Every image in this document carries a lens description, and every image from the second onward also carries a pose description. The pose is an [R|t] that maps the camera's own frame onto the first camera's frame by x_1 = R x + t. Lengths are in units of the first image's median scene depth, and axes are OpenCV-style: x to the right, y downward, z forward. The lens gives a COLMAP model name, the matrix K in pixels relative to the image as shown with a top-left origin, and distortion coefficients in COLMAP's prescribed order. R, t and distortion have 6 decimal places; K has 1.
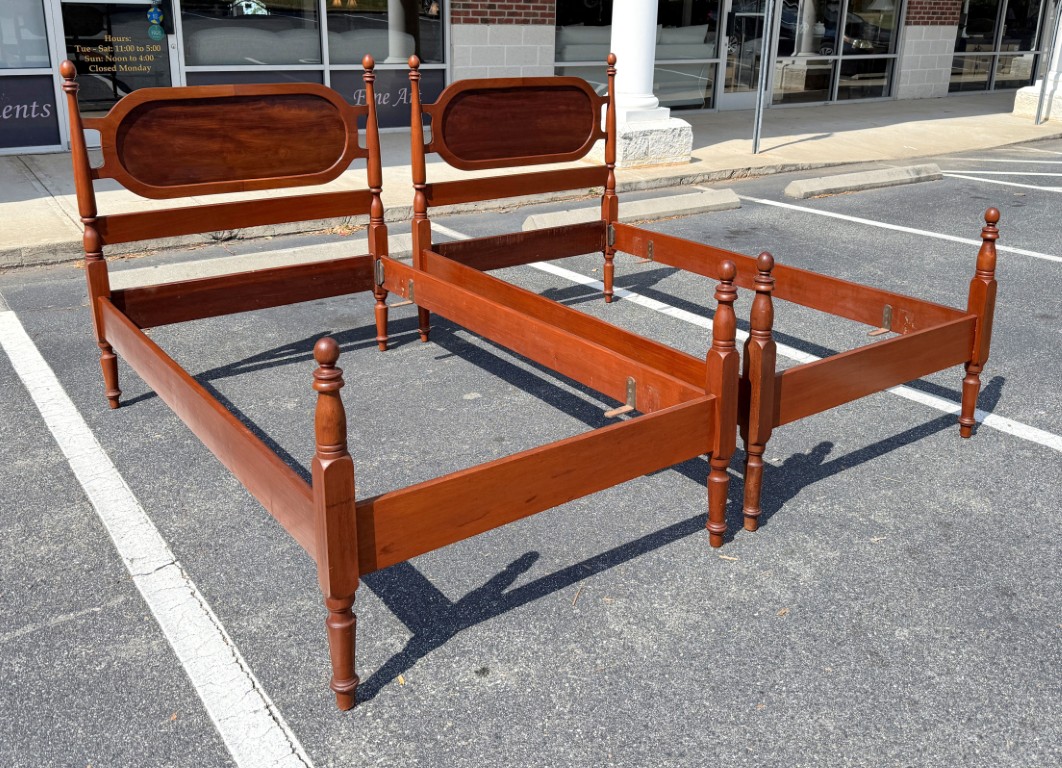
lens RADIAL K [[970.4, 0, 566.9], [0, 970.4, 291.0], [0, 0, 1]] dist [0.051103, 0.000000]
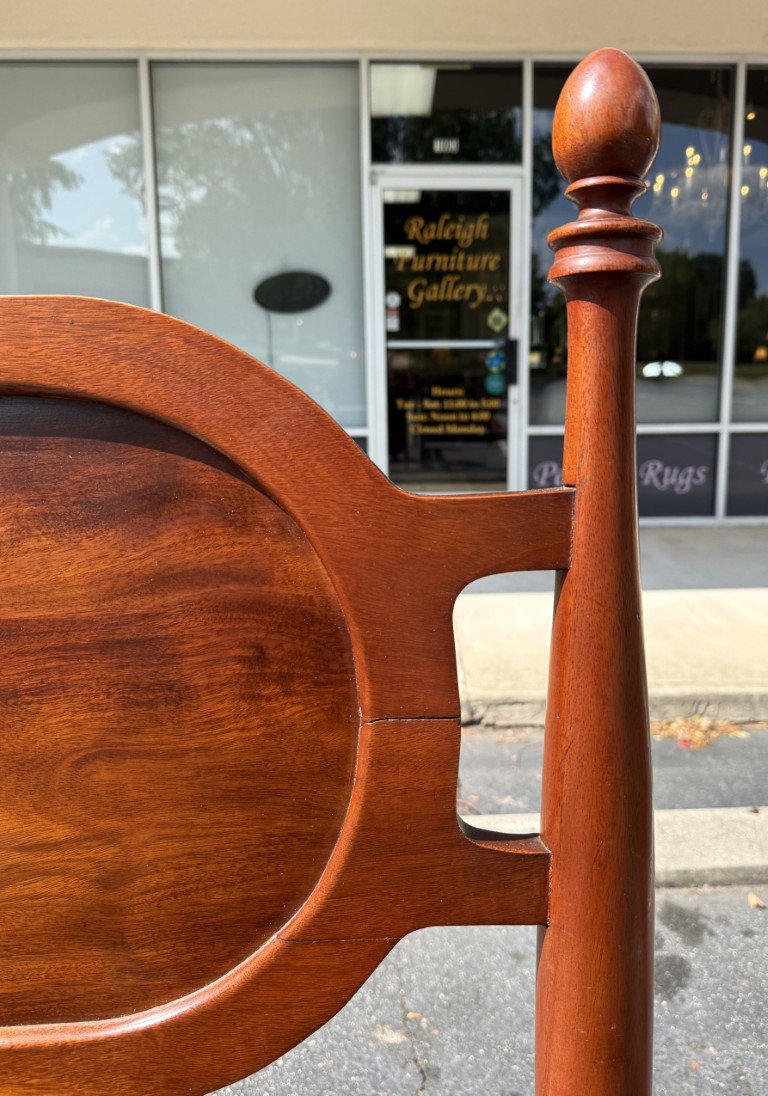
lens RADIAL K [[869.3, 0, 431.0], [0, 869.3, 522.0], [0, 0, 1]] dist [0.070407, -0.107567]
pose [[0.827242, 0.052843, -0.559355, -0.158091], [-0.130175, 0.986504, -0.099322, -0.172964], [0.546558, 0.154977, 0.822956, 0.895512]]
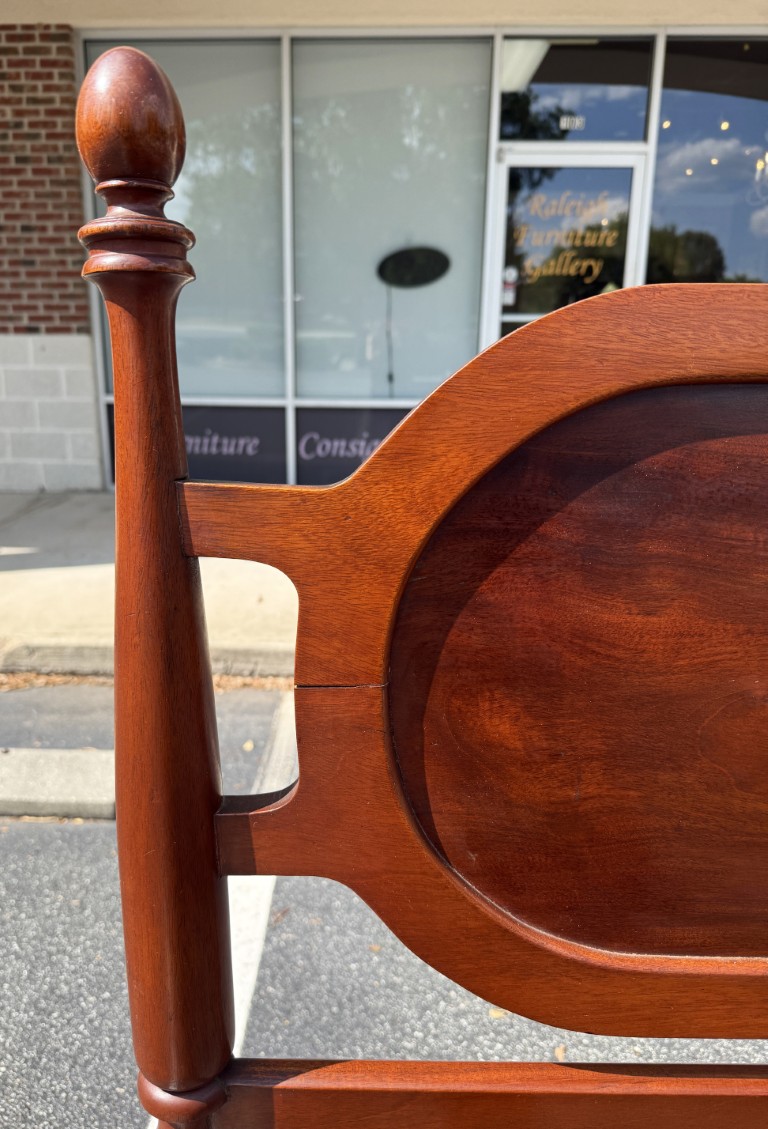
lens RADIAL K [[807.0, 0, 342.8], [0, 807.0, 558.6], [0, 0, 1]] dist [0.024176, -0.029033]
pose [[0.780801, 0.129968, -0.611112, -0.336966], [-0.164679, 0.986347, -0.000634, -0.141604], [0.602687, 0.101132, 0.791544, 0.770105]]
